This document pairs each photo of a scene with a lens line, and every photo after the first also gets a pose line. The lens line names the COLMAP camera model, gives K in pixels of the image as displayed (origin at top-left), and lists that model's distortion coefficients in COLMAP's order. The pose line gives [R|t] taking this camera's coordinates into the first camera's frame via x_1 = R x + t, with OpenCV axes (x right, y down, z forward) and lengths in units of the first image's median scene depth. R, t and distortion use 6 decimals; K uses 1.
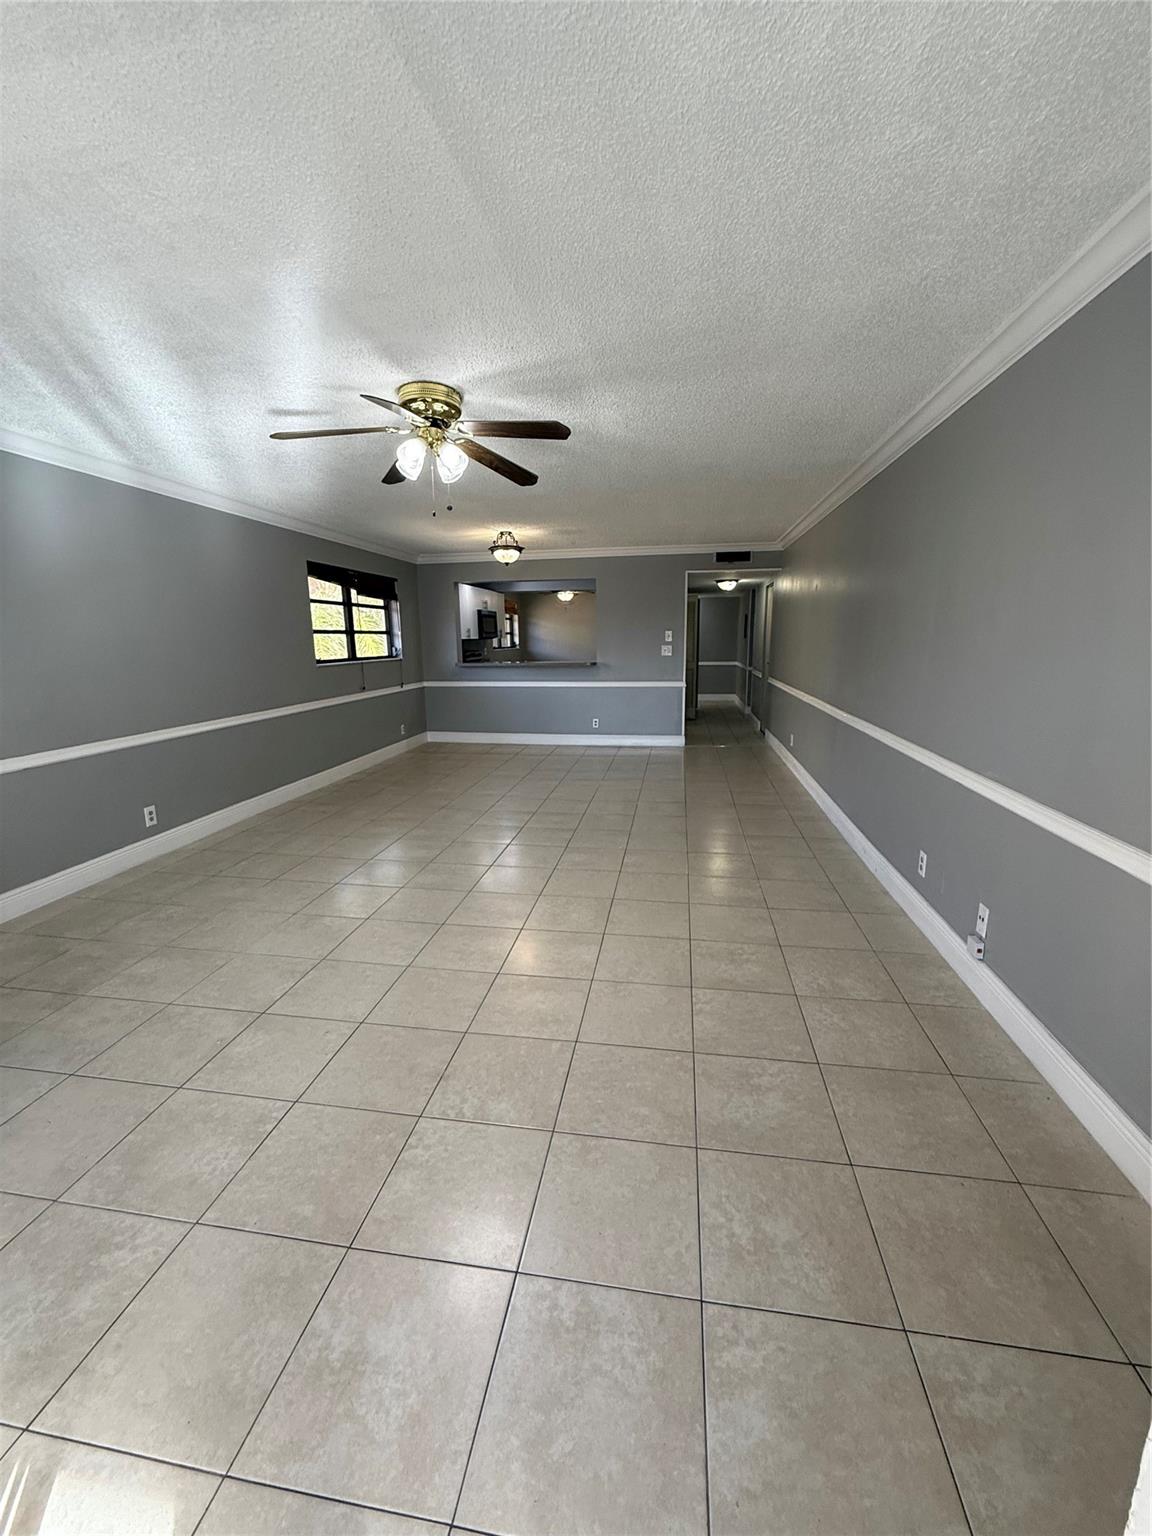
lens RADIAL K [[614.8, 0, 573.2], [0, 614.8, 764.9], [0, 0, 1]] dist [-0.001774, 0.000898]
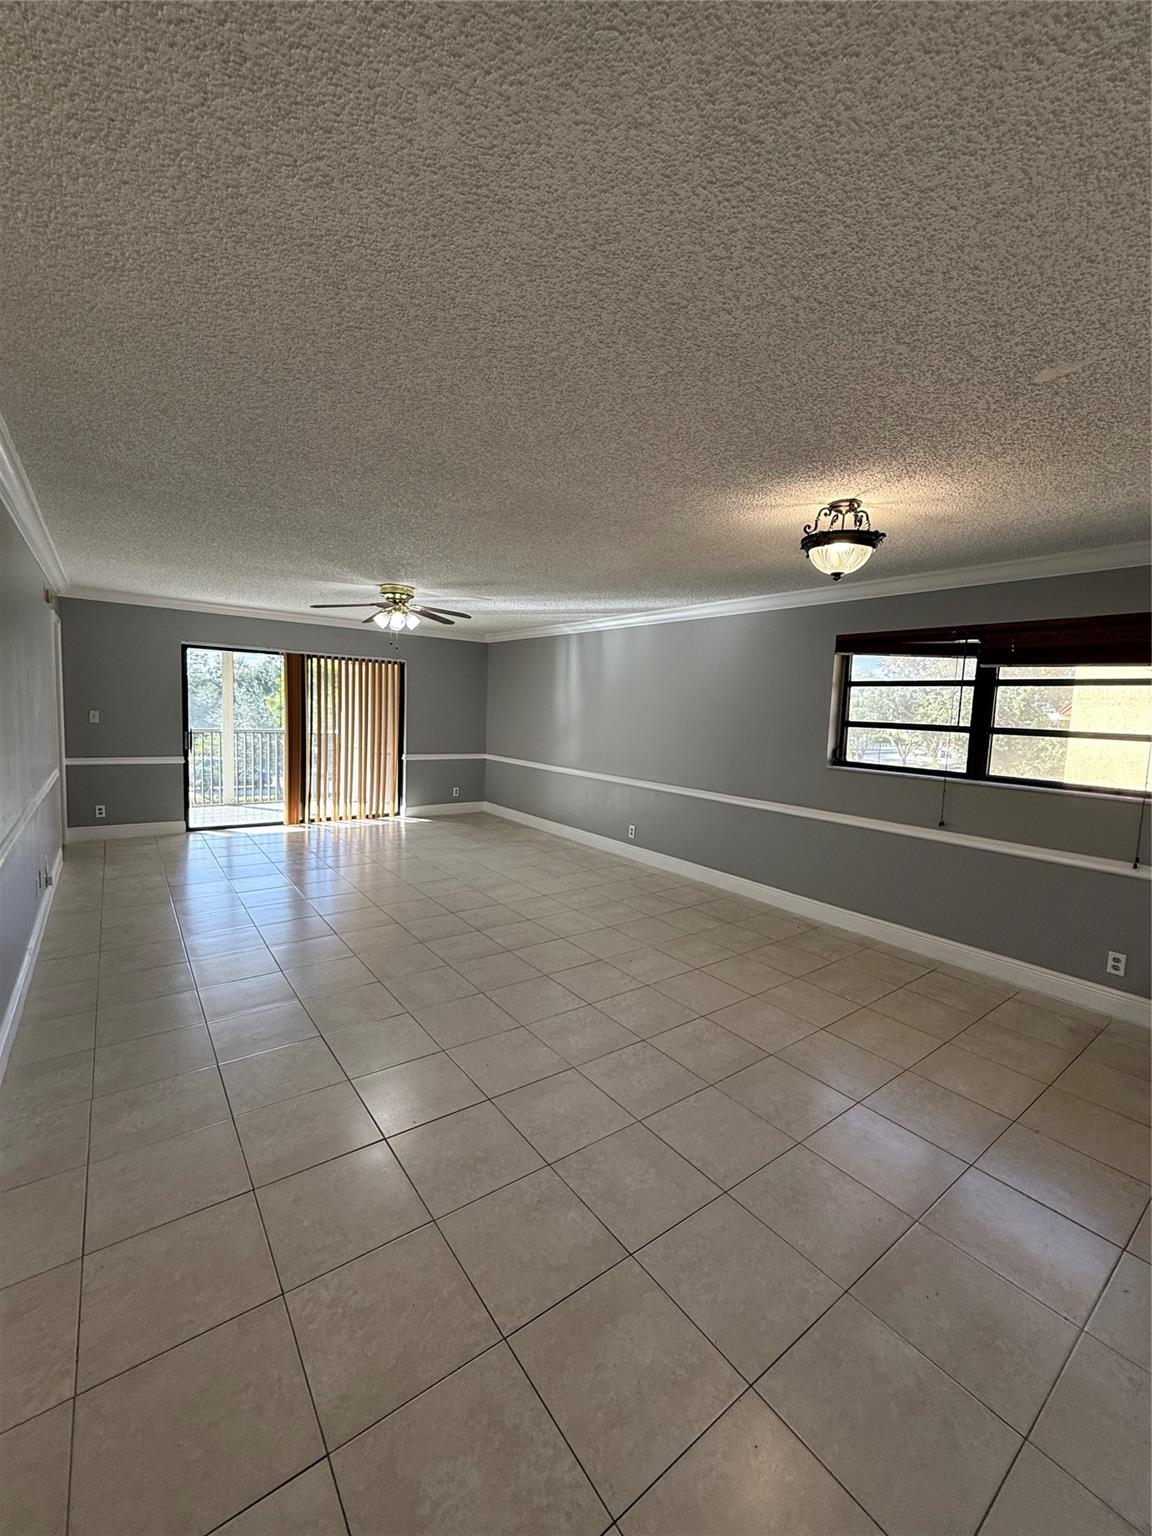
lens RADIAL K [[614.8, 0, 575.3], [0, 614.8, 762.8], [0, 0, 1]] dist [-0.001774, 0.000898]
pose [[-0.686326, 0.050336, -0.725550, 0.376511], [-0.179872, 0.954864, 0.236393, -0.302366], [0.704700, 0.292749, -0.646294, 1.321548]]
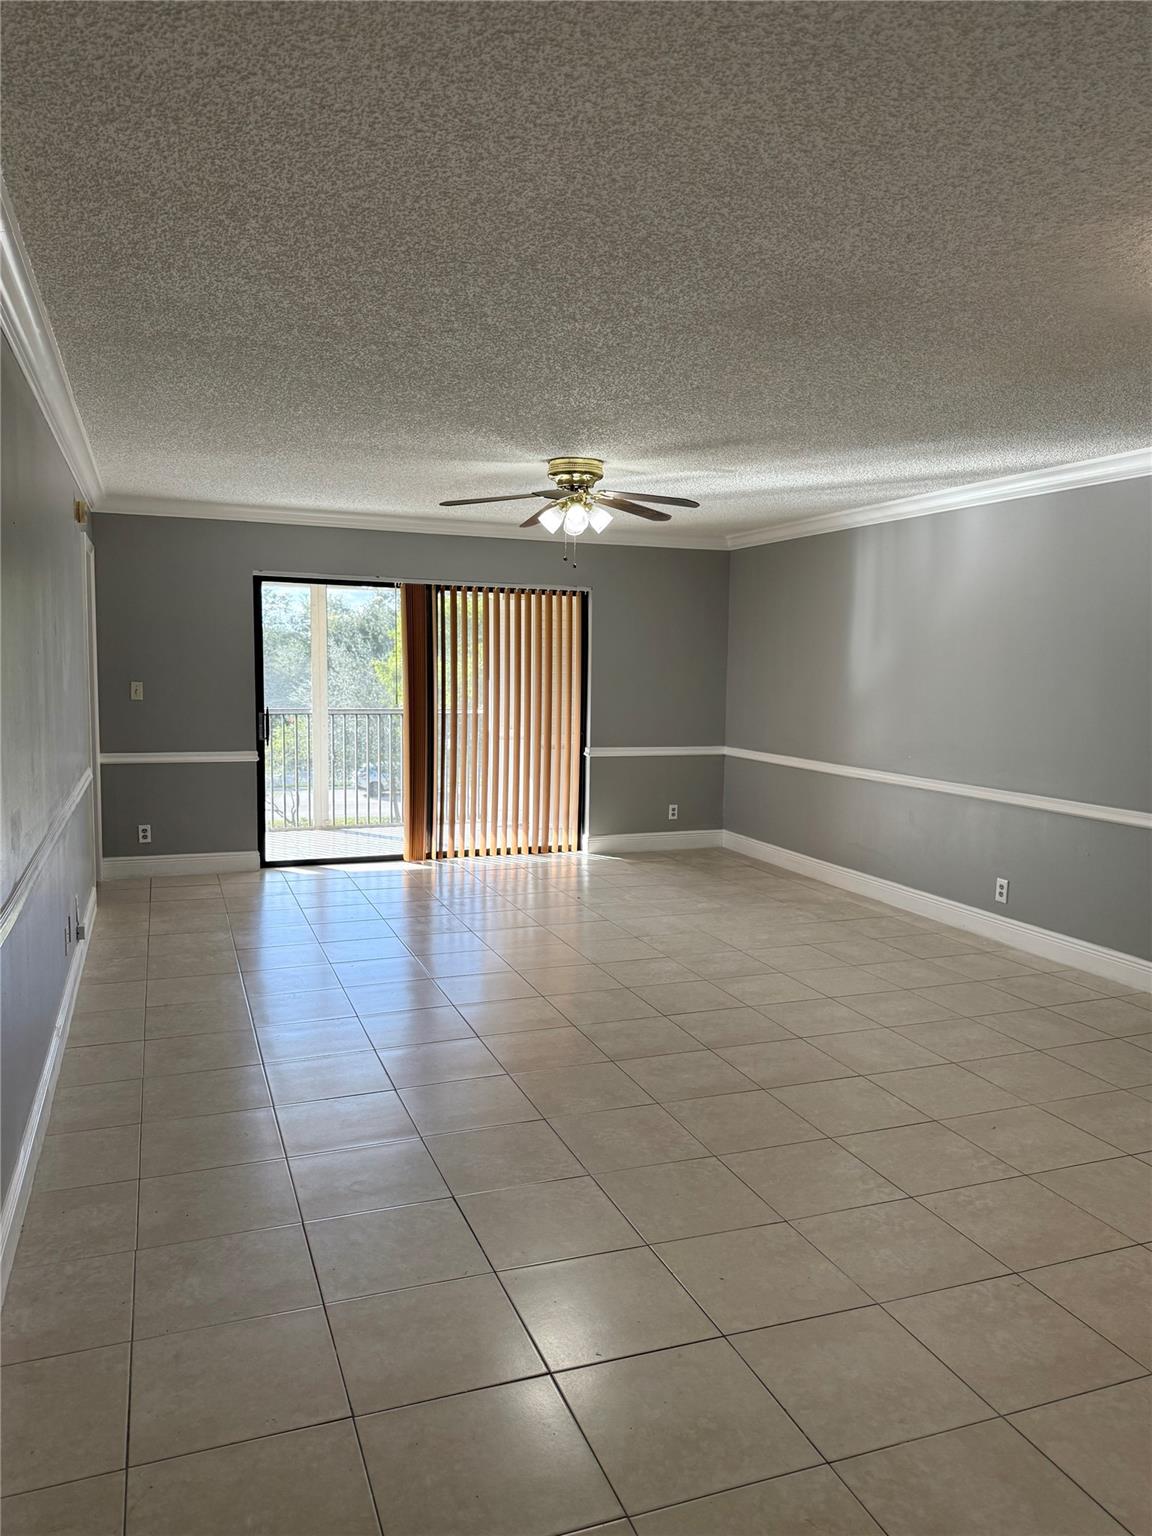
lens RADIAL K [[1096.4, 0, 577.7], [0, 1096.4, 772.0], [0, 0, 1]] dist [0.043401, -0.047922]
pose [[-0.861586, 0.050565, -0.505087, 0.381828], [-0.108913, 0.953438, 0.281235, -0.299458], [0.495790, 0.297319, -0.815962, 1.337100]]
